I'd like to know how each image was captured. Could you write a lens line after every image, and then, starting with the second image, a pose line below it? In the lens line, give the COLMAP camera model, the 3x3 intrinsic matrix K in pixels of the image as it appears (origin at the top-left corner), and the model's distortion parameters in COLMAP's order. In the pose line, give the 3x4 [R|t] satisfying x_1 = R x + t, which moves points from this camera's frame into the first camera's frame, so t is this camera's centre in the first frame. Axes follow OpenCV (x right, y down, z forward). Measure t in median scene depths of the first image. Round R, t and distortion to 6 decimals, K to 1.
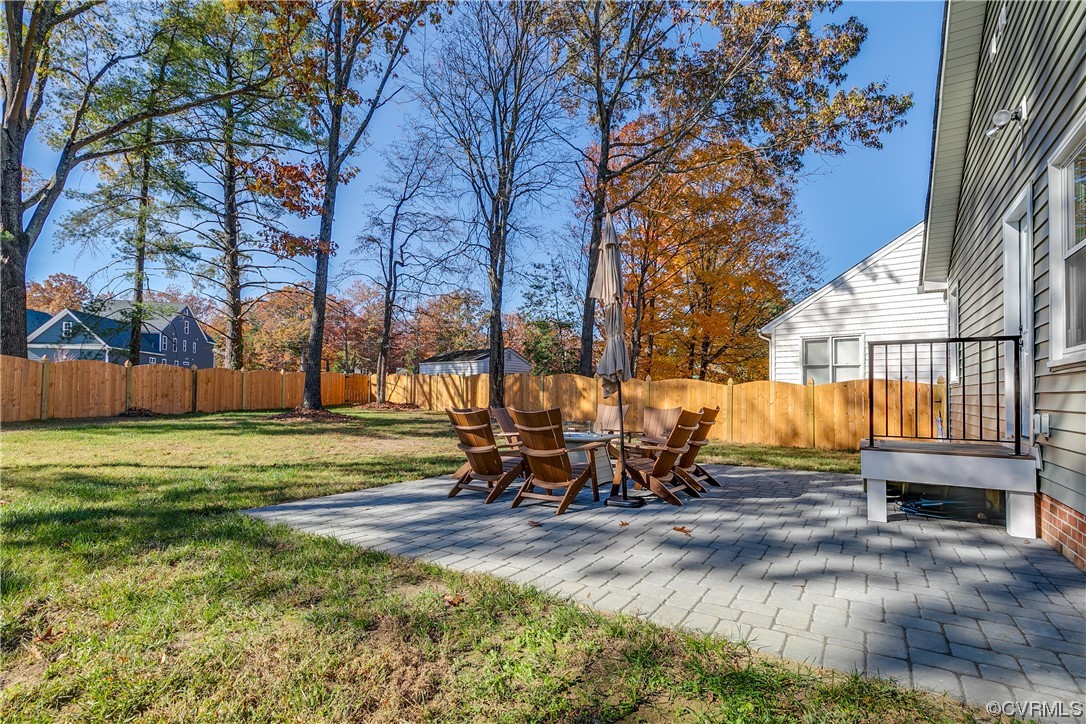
lens RADIAL K [[483.9, 0, 551.1], [0, 483.9, 372.5], [0, 0, 1]] dist [-0.000703, 0.000008]
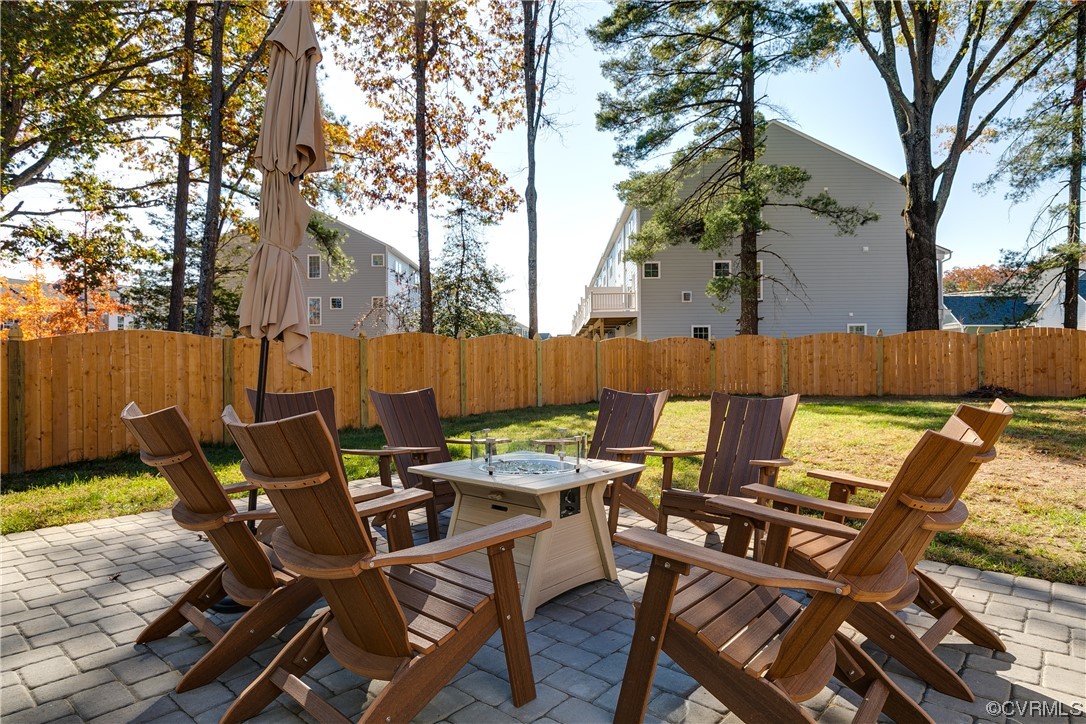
lens RADIAL K [[610.7, 0, 546.4], [0, 610.7, 364.4], [0, 0, 1]] dist [0.011505, -0.003579]
pose [[-0.134215, -0.012019, -0.990879, 0.208998], [0.049263, 0.998609, -0.018785, 0.019132], [0.989727, -0.051335, -0.133436, 0.382597]]
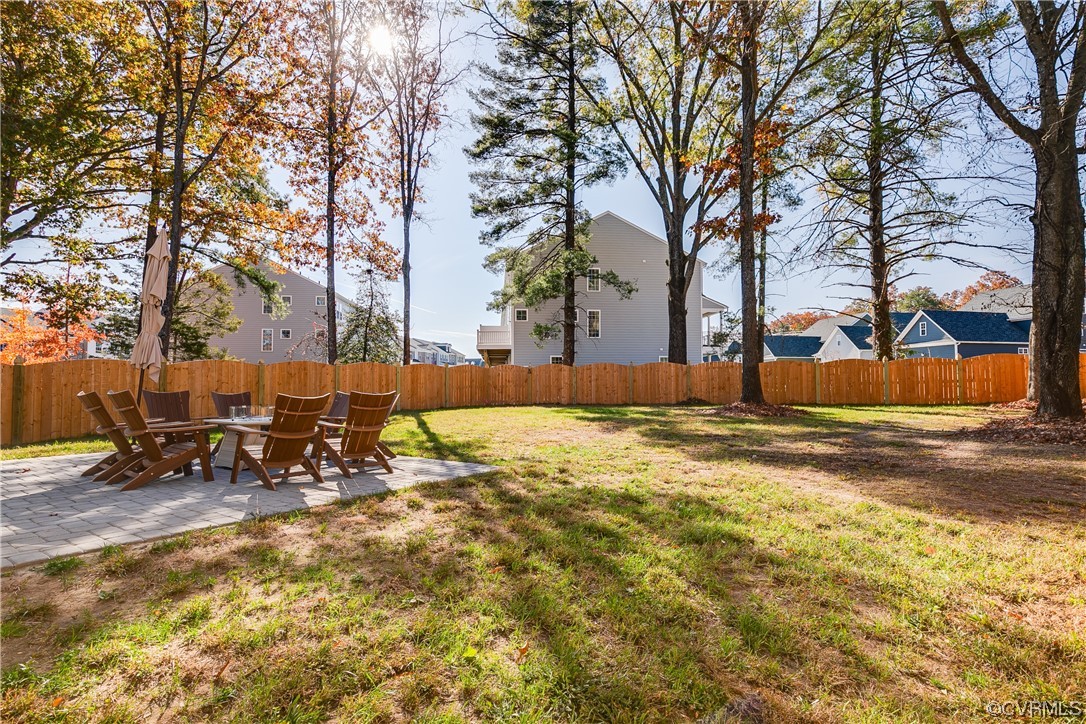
lens RADIAL K [[498.1, 0, 541.9], [0, 498.1, 369.4], [0, 0, 1]] dist [0.005175, 0.000167]
pose [[-0.016502, -0.042440, -0.998963, 0.403421], [0.044883, 0.998060, -0.043143, 0.033994], [0.998856, -0.045548, -0.014565, 0.573369]]
